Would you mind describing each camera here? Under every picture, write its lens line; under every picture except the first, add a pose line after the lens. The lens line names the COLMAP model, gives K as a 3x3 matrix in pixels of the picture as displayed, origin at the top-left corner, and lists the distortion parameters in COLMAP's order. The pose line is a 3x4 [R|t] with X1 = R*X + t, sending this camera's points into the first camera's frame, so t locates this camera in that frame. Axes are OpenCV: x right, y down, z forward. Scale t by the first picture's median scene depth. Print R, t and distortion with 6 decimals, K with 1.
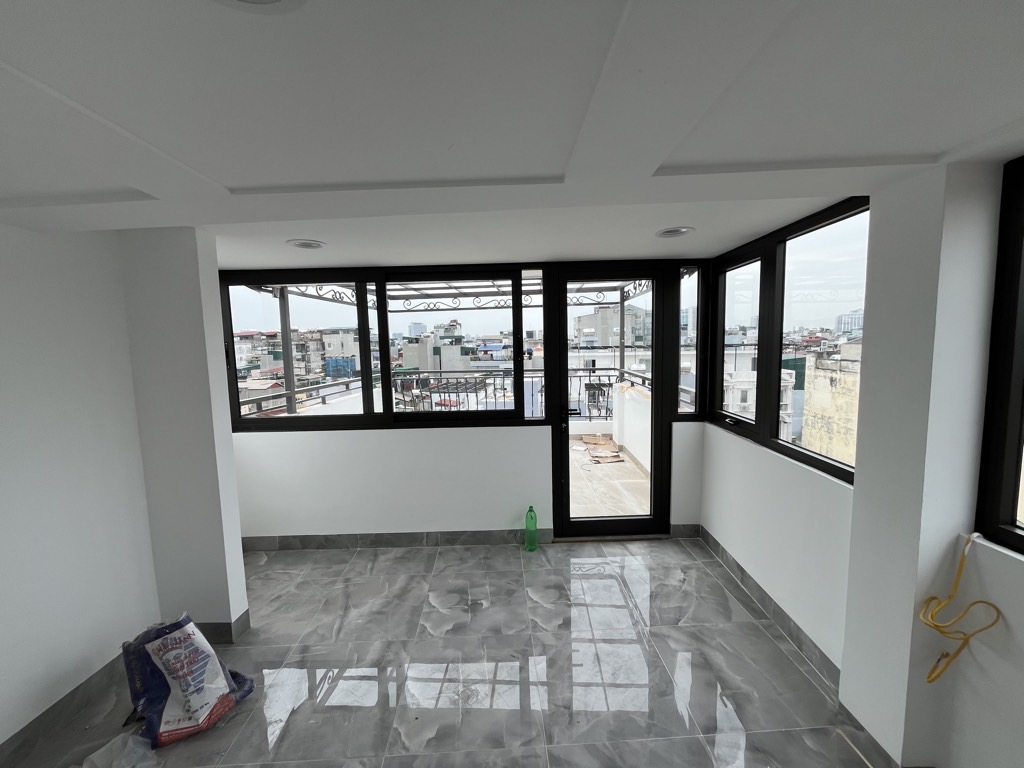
lens RADIAL K [[414.9, 0, 512.0], [0, 414.9, 384.5], [0, 0, 1]] dist [0.012965, -0.000027]
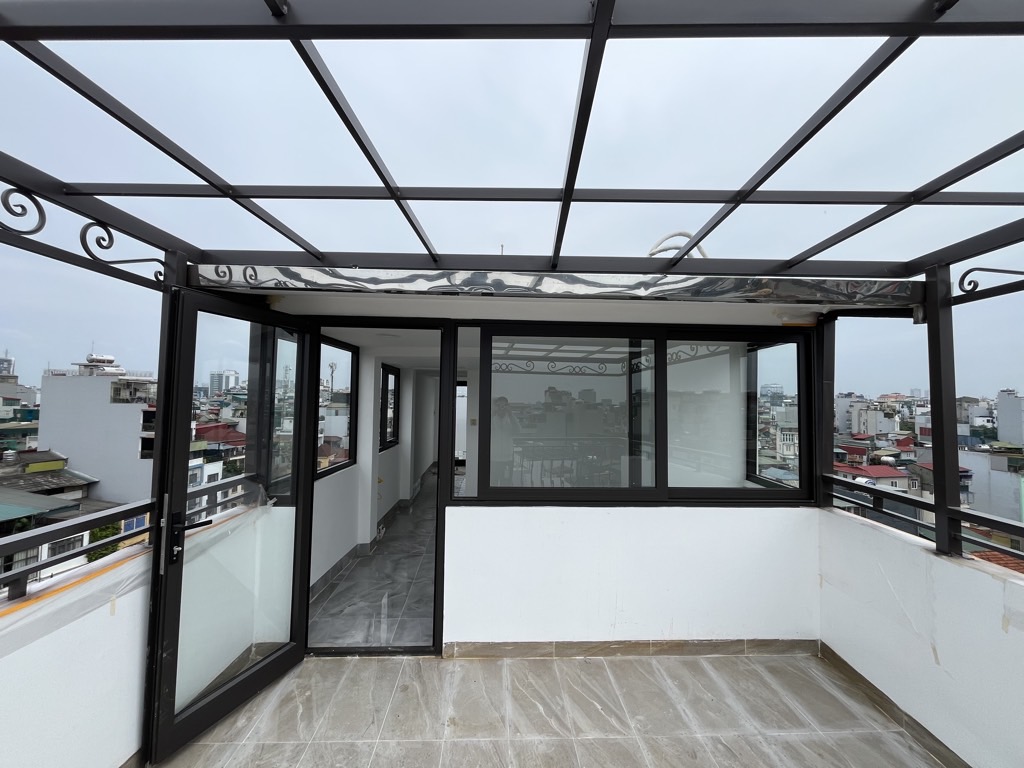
lens RADIAL K [[414.9, 0, 515.0], [0, 414.9, 381.7], [0, 0, 1]] dist [0.012965, -0.000027]
pose [[-0.999215, 0.008669, -0.038649, -0.010878], [0.006562, 0.998502, 0.054325, -0.168594], [0.039062, 0.054029, -0.997775, 1.588864]]
